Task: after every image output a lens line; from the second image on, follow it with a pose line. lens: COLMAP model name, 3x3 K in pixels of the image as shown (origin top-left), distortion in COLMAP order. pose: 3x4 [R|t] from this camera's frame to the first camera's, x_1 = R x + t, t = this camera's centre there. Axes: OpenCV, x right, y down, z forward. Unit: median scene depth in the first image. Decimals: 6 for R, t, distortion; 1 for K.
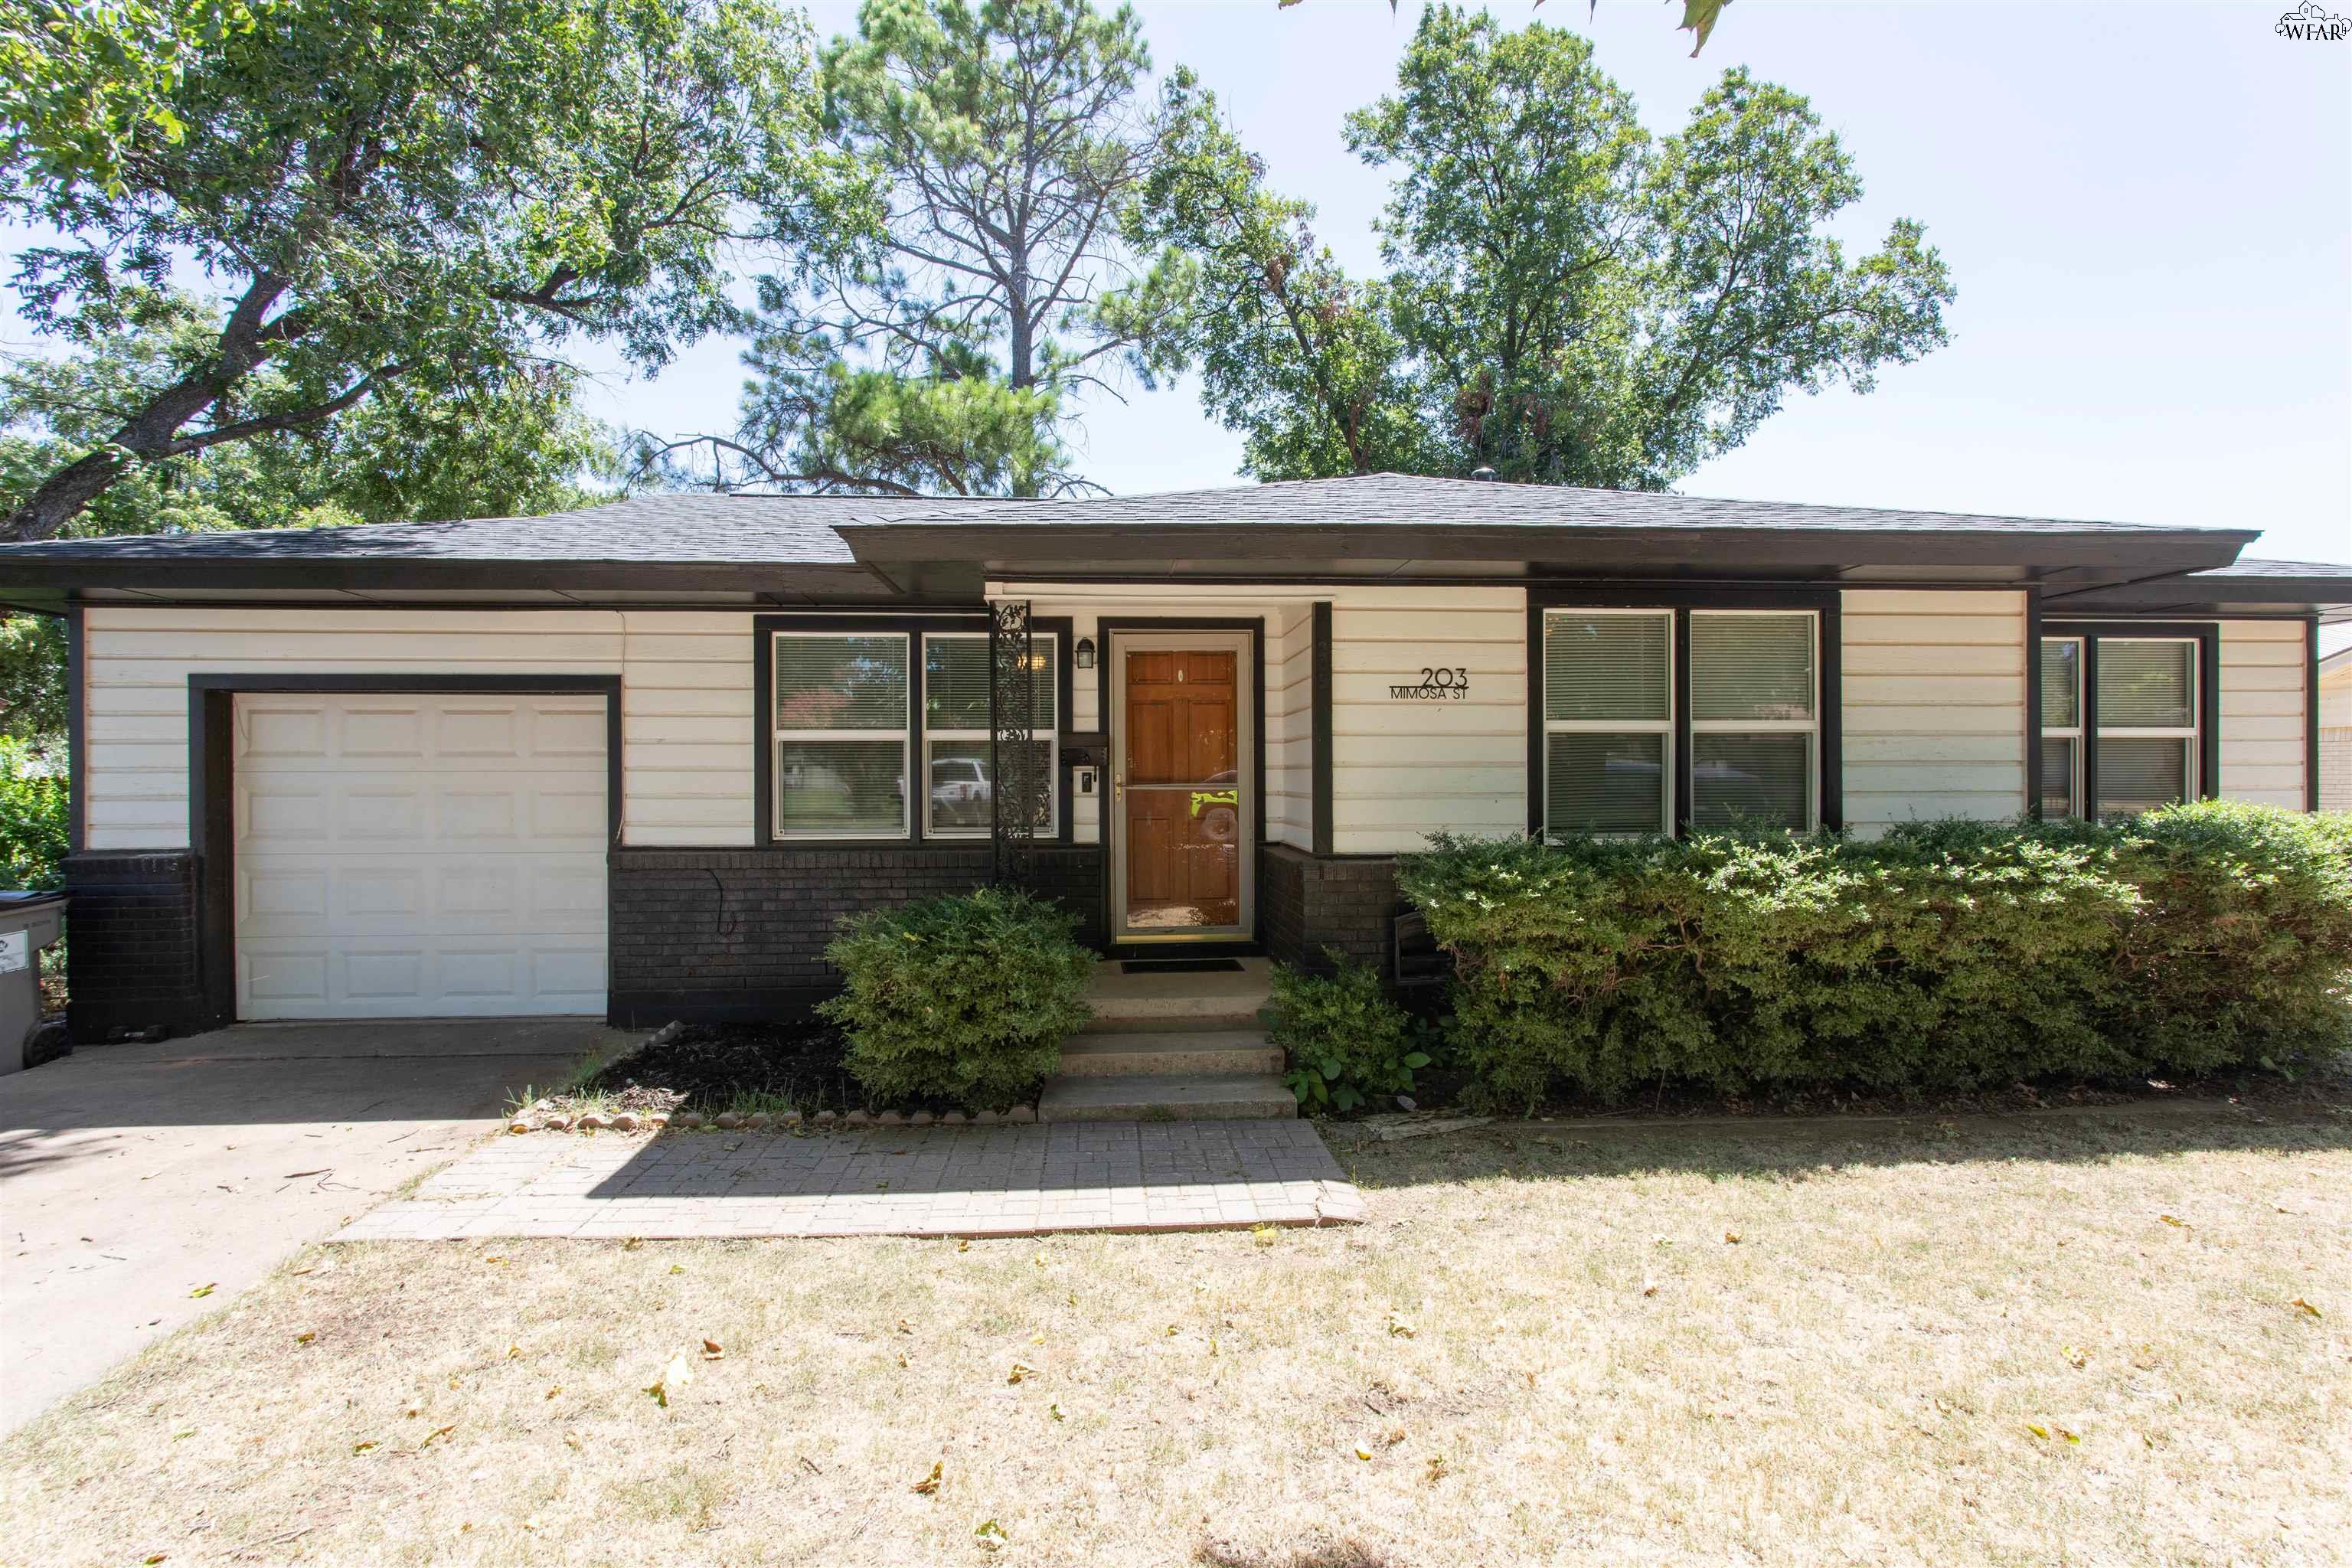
lens RADIAL K [[1115.2, 0, 1172.9], [0, 1115.2, 780.8], [0, 0, 1]] dist [0.003048, 0.000547]
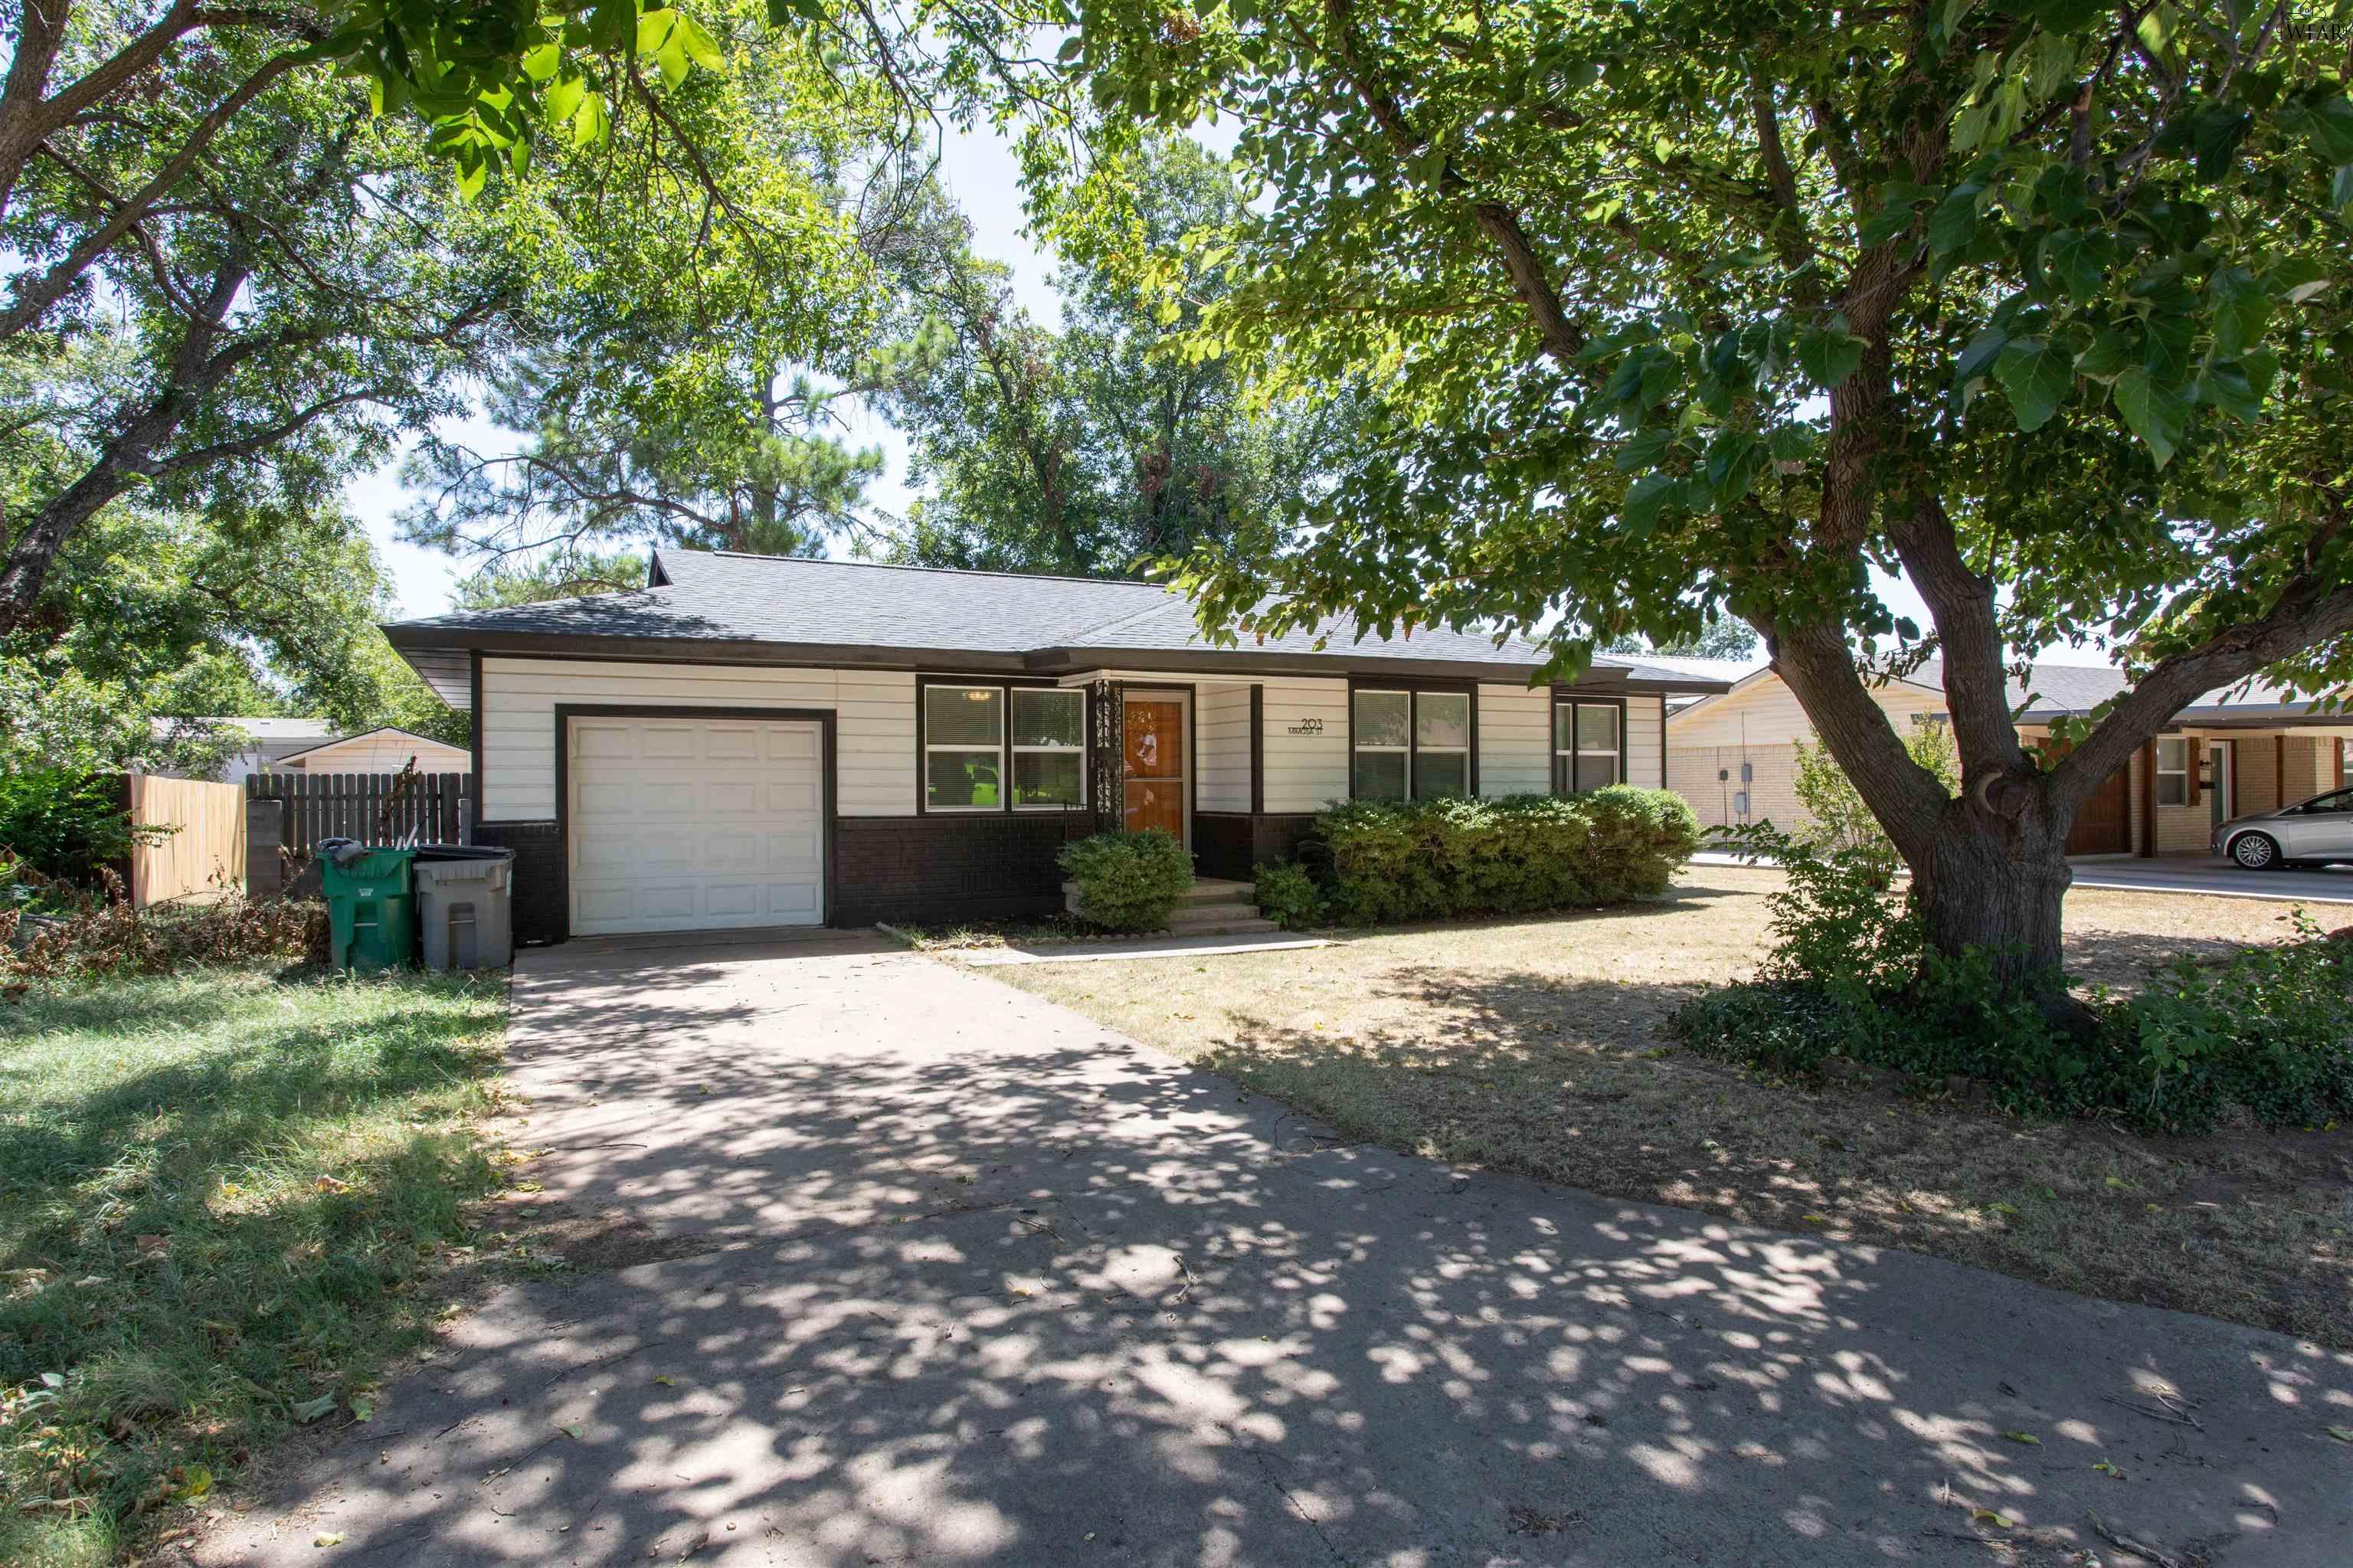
lens RADIAL K [[1322.4, 0, 1176.5], [0, 1322.4, 784.0], [0, 0, 1]] dist [0.016599, -0.003062]
pose [[0.922016, -0.000415, 0.387151, -0.780611], [0.001719, 0.999994, -0.003022, 0.018794], [-0.387147, 0.003452, 0.922012, -0.941015]]
